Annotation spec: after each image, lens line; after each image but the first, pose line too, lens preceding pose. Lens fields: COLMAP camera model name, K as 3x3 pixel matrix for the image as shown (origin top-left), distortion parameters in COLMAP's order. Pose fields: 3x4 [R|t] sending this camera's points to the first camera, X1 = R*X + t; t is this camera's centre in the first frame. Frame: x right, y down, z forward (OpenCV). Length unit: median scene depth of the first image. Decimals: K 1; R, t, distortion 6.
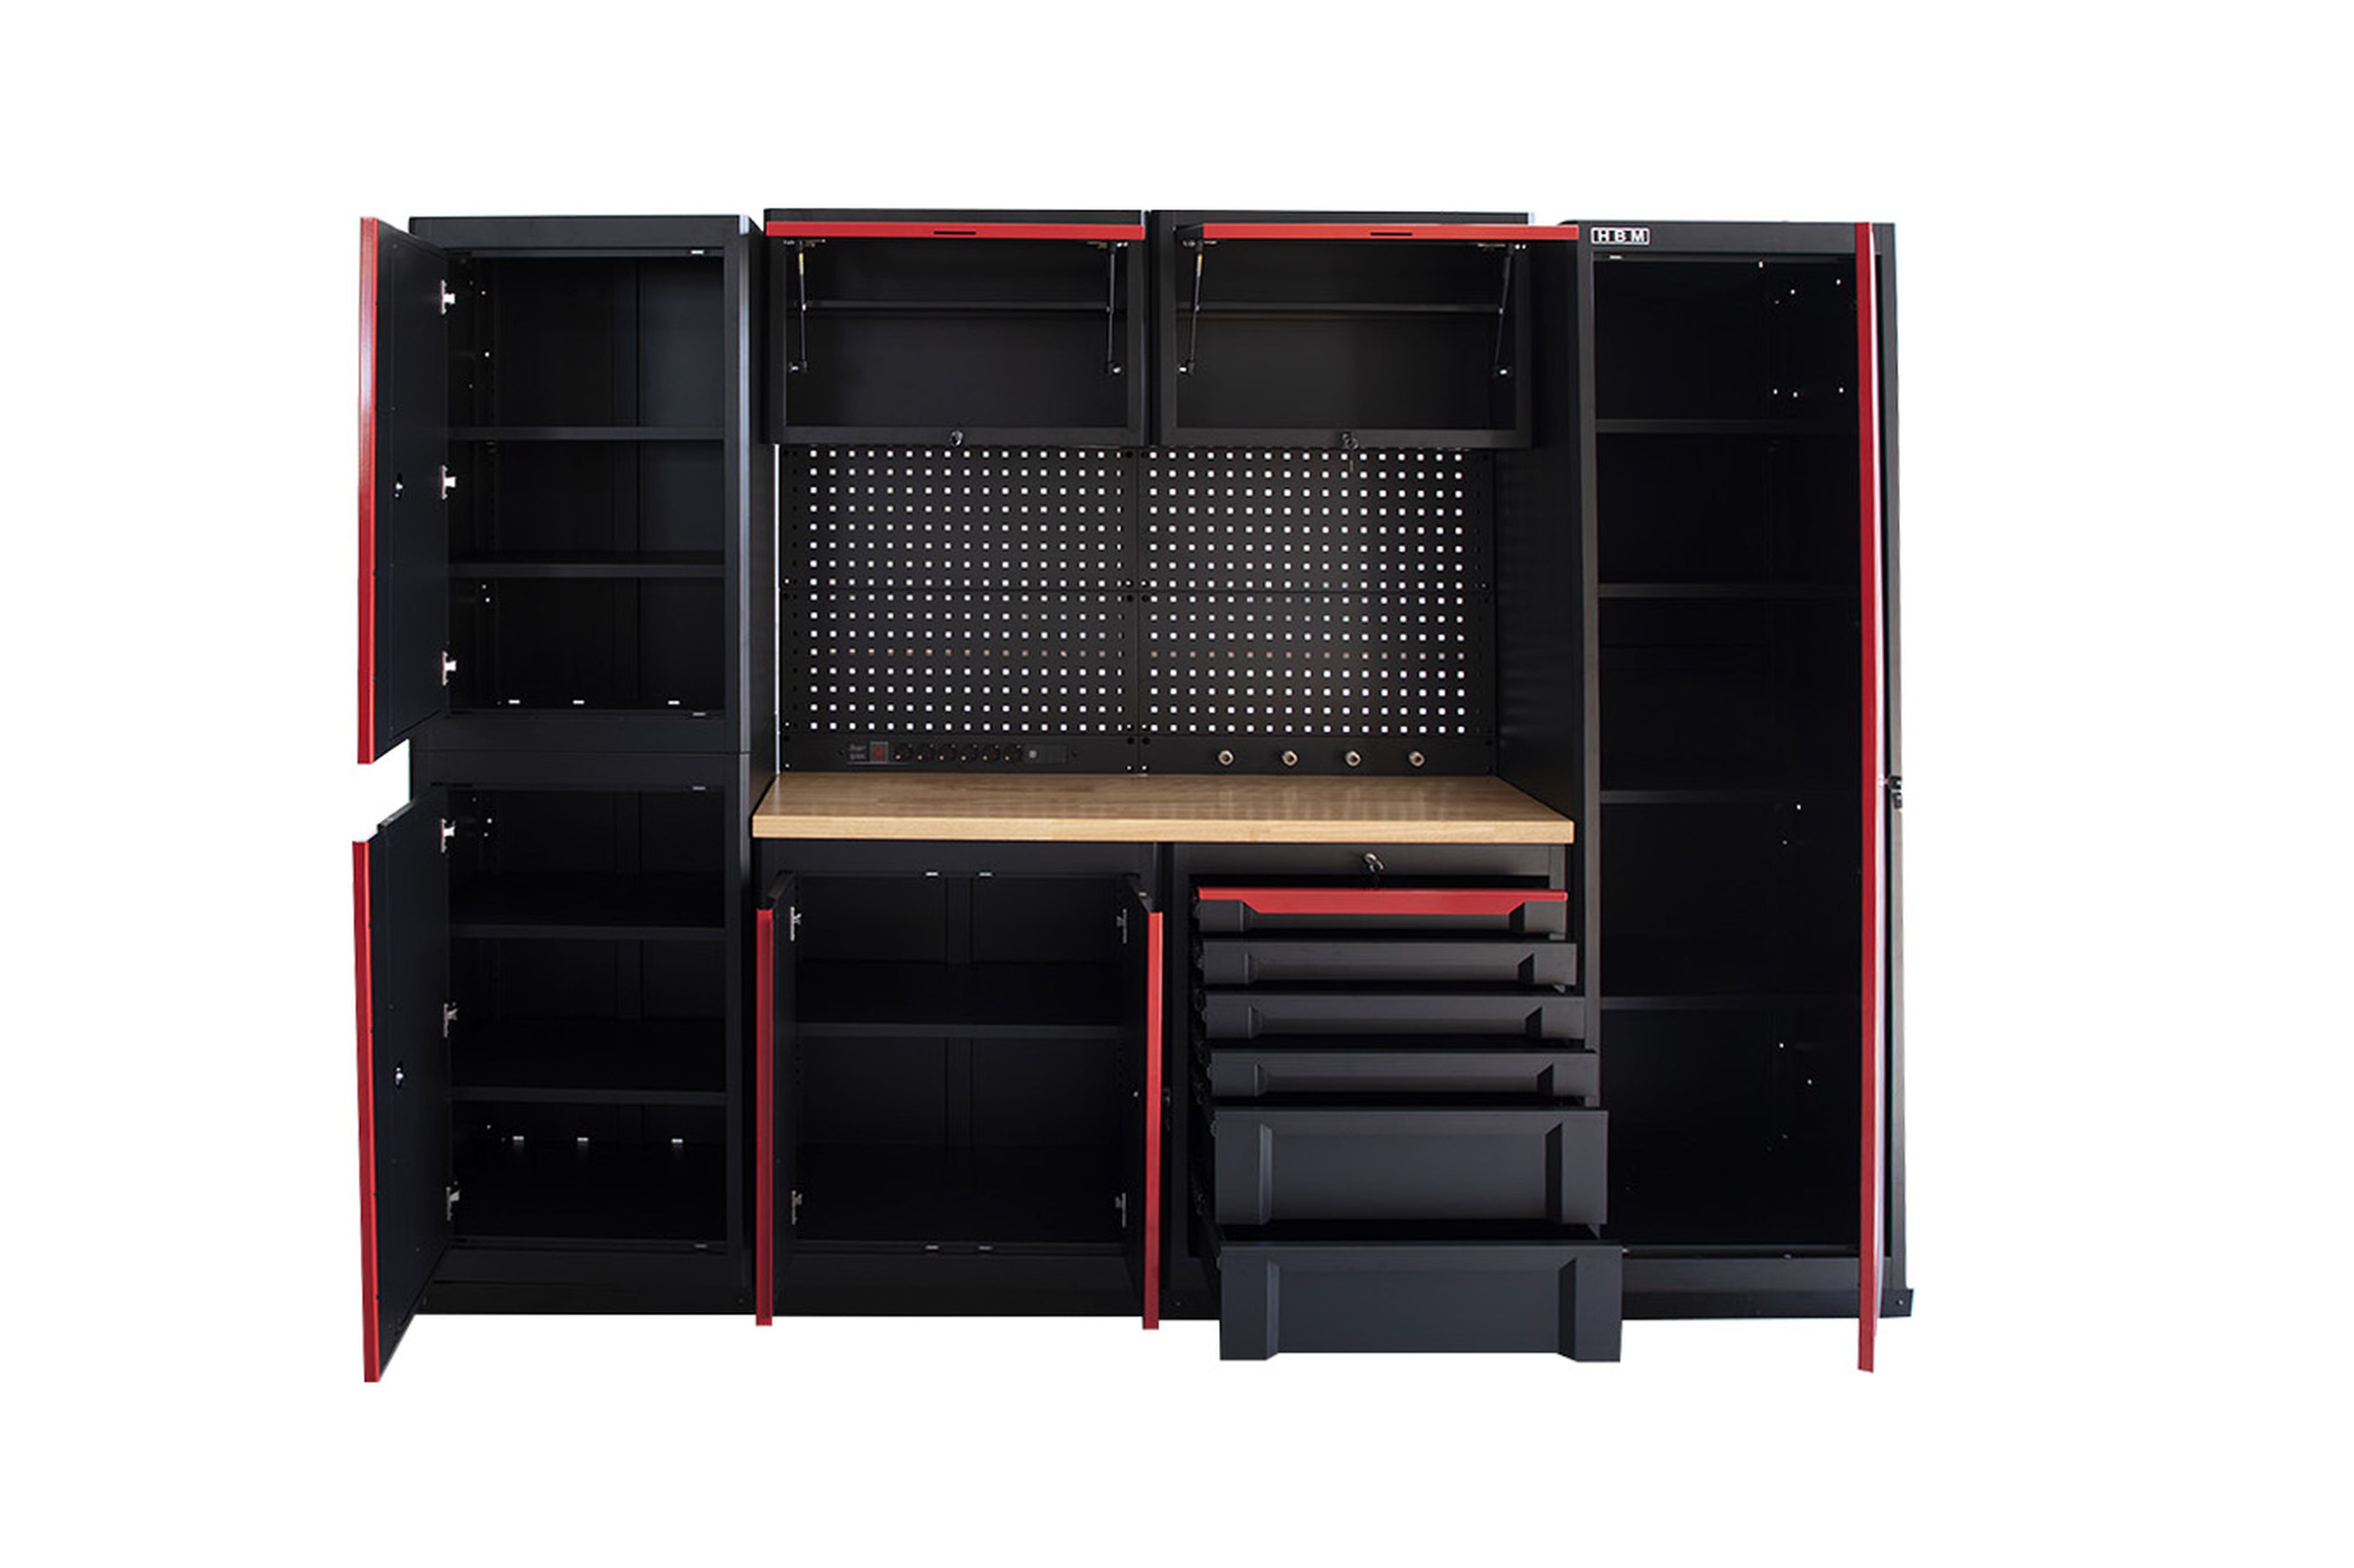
lens RADIAL K [[1911.4, 0, 926.3], [0, 1911.4, 589.2], [0, 0, 1]] dist [-0.045220, 0.010248]
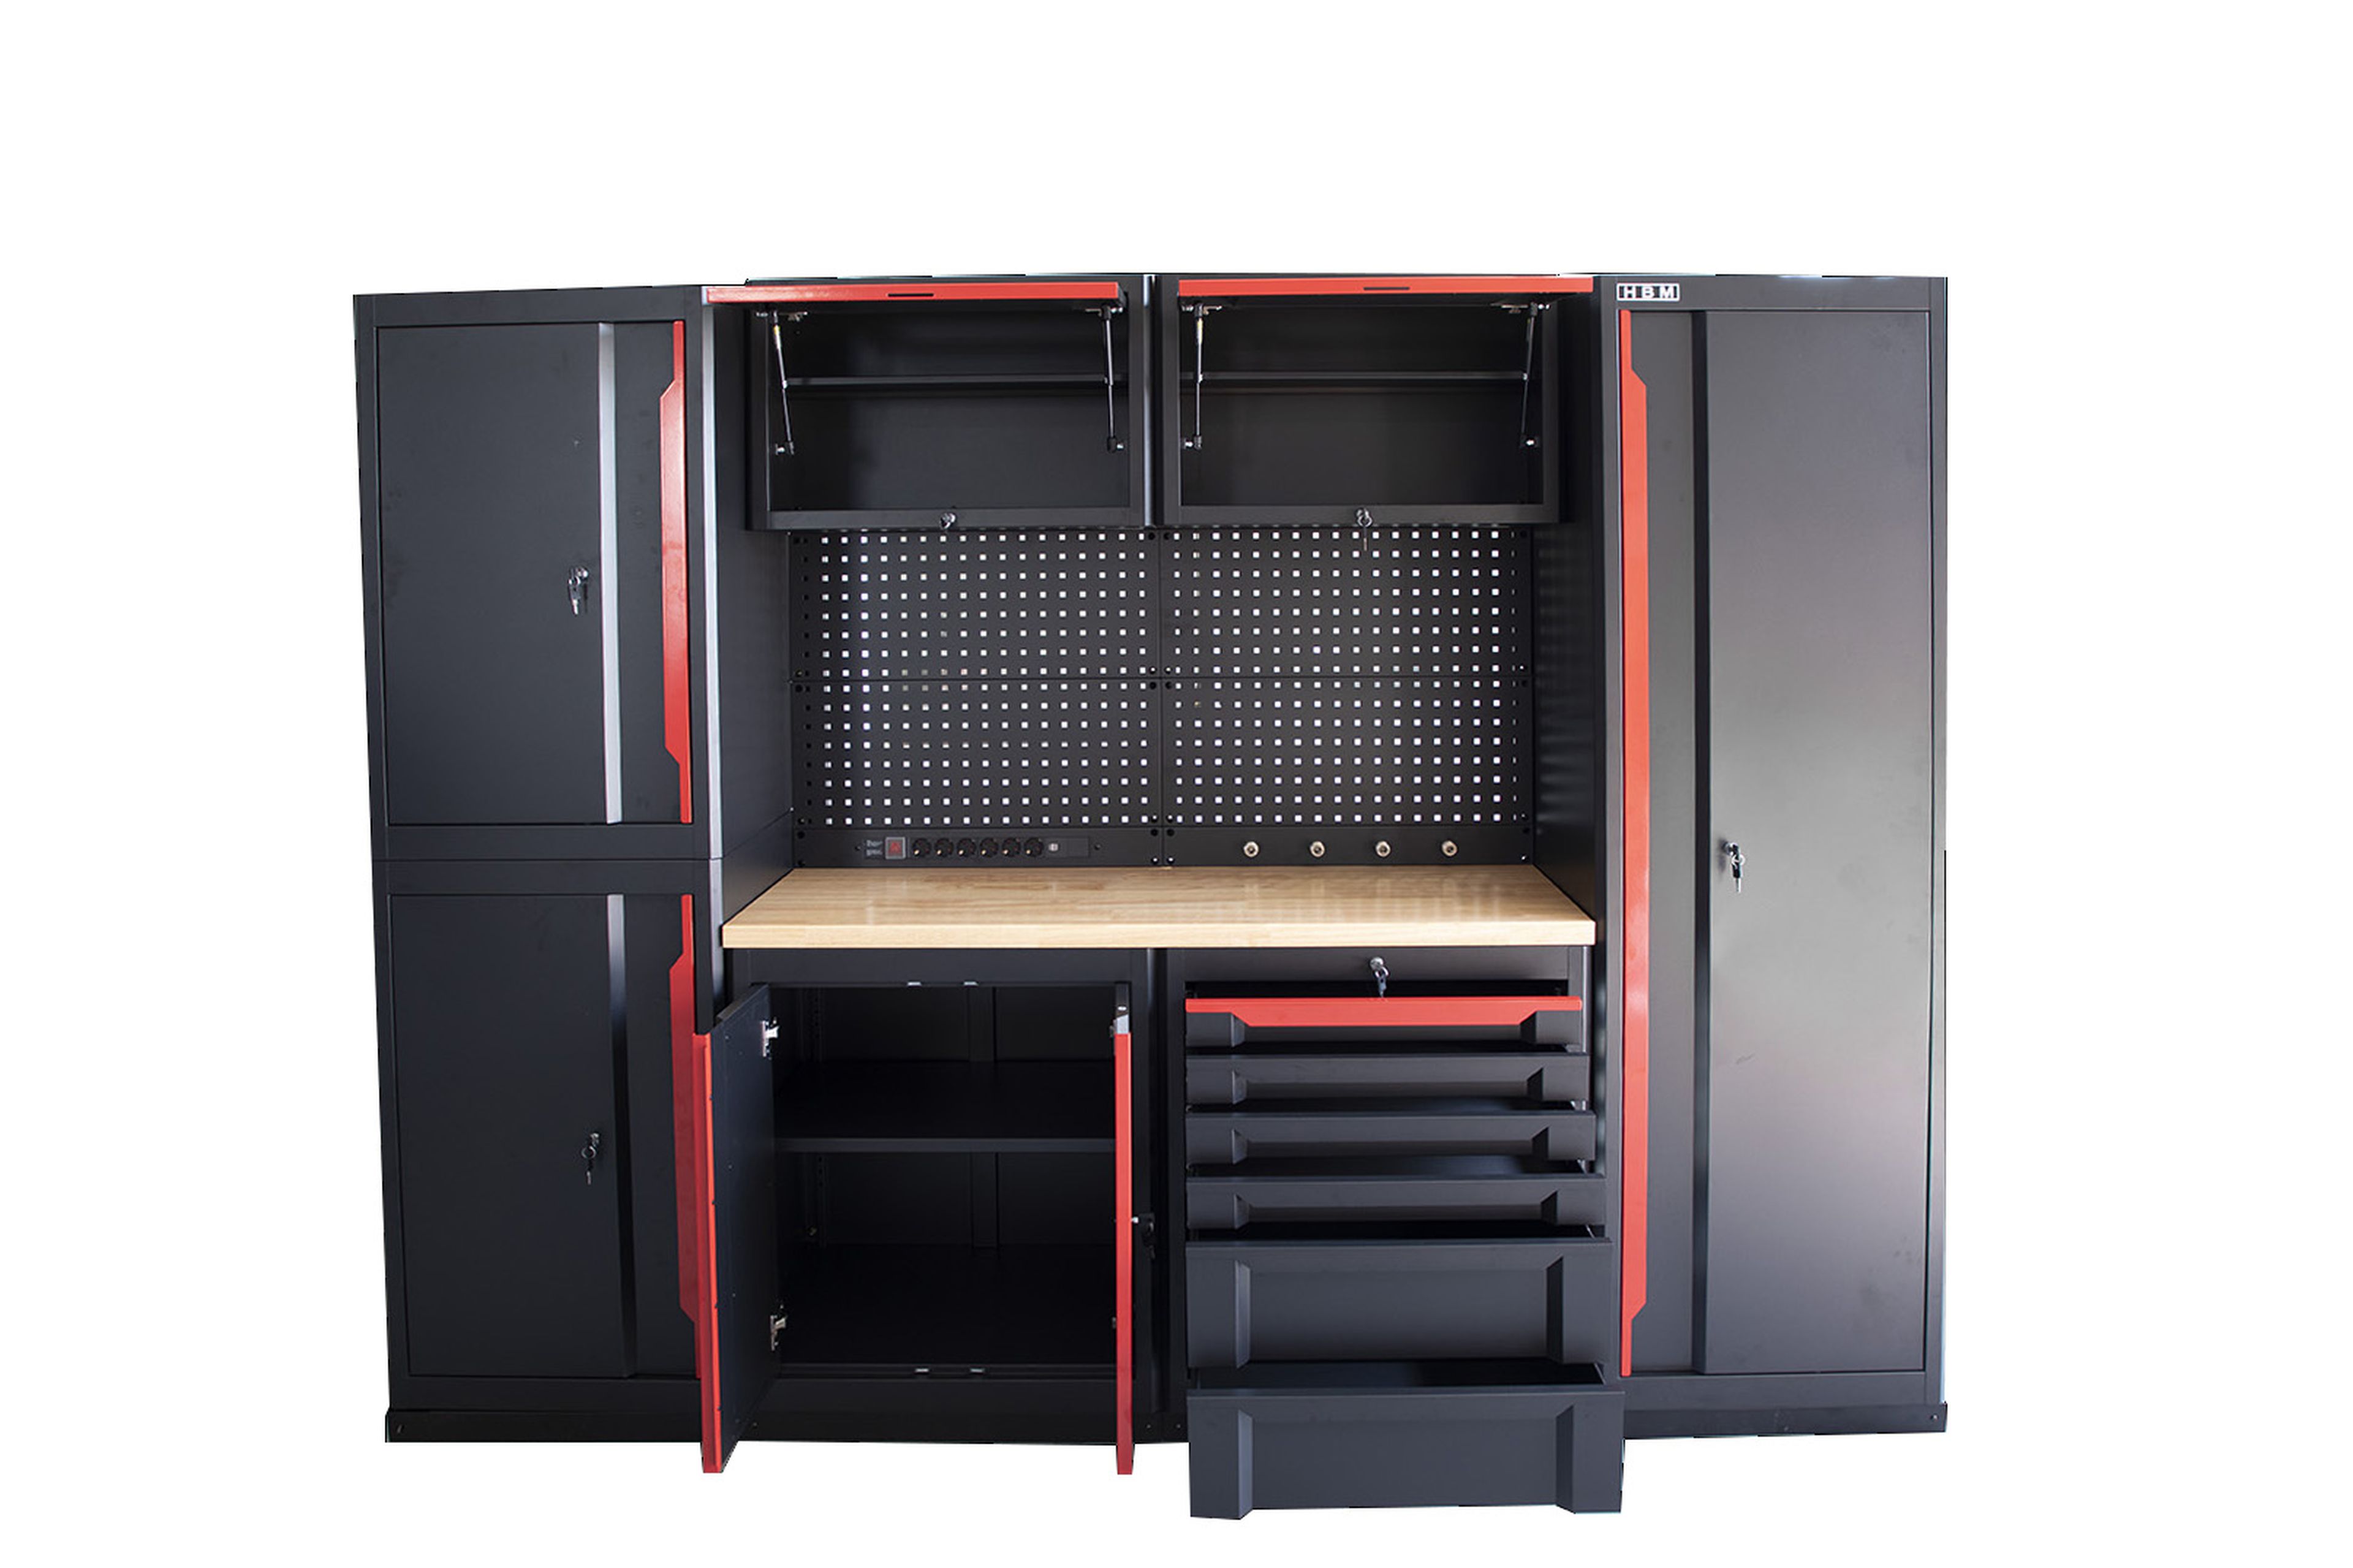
lens RADIAL K [[1650.7, 0, 1165.7], [0, 1650.7, 730.0], [0, 0, 1]] dist [-0.025136, 0.015446]
pose [[0.999895, -0.013208, -0.005890, 0.124457], [0.013467, 0.998839, 0.046255, -0.011834], [0.005272, -0.046330, 0.998912, 0.175278]]
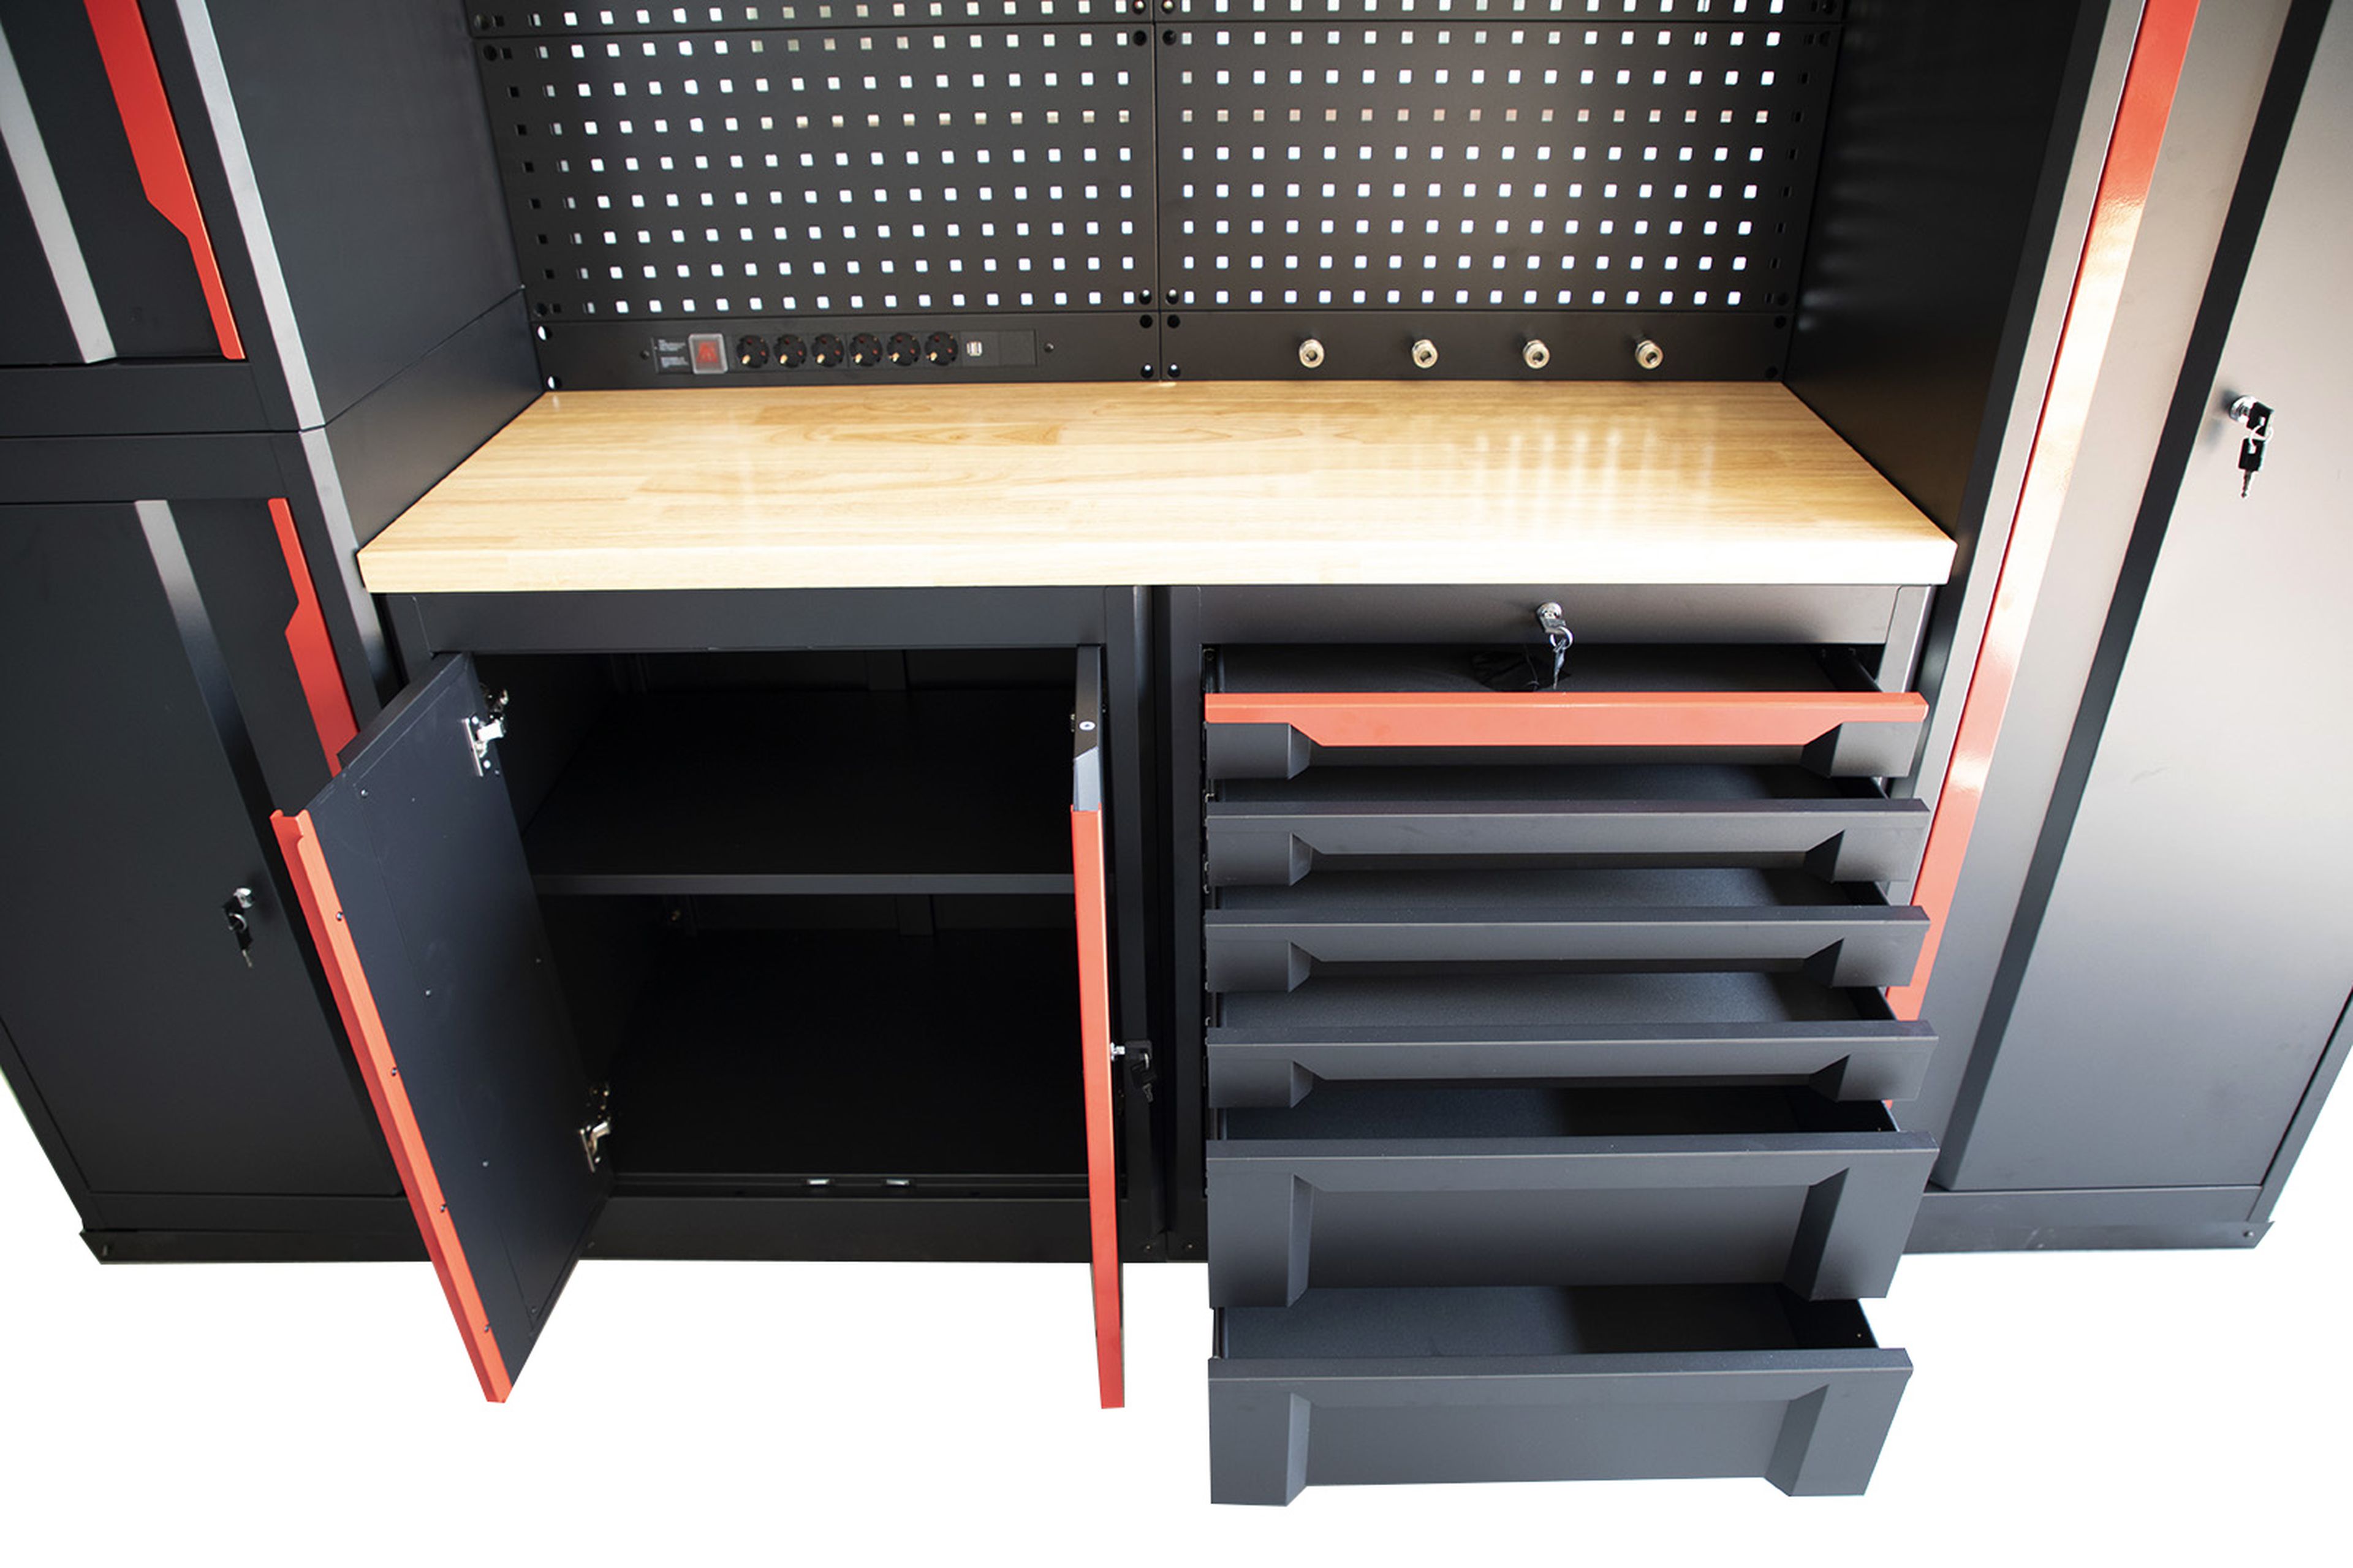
lens RADIAL K [[1466.8, 0, 1184.2], [0, 1466.8, 877.5], [0, 0, 1]] dist [-0.049696, 0.011945]
pose [[0.999863, -0.016348, -0.002614, 0.122758], [0.015281, 0.850552, 0.525669, -0.007684], [-0.006370, -0.525637, 0.850685, 0.575555]]
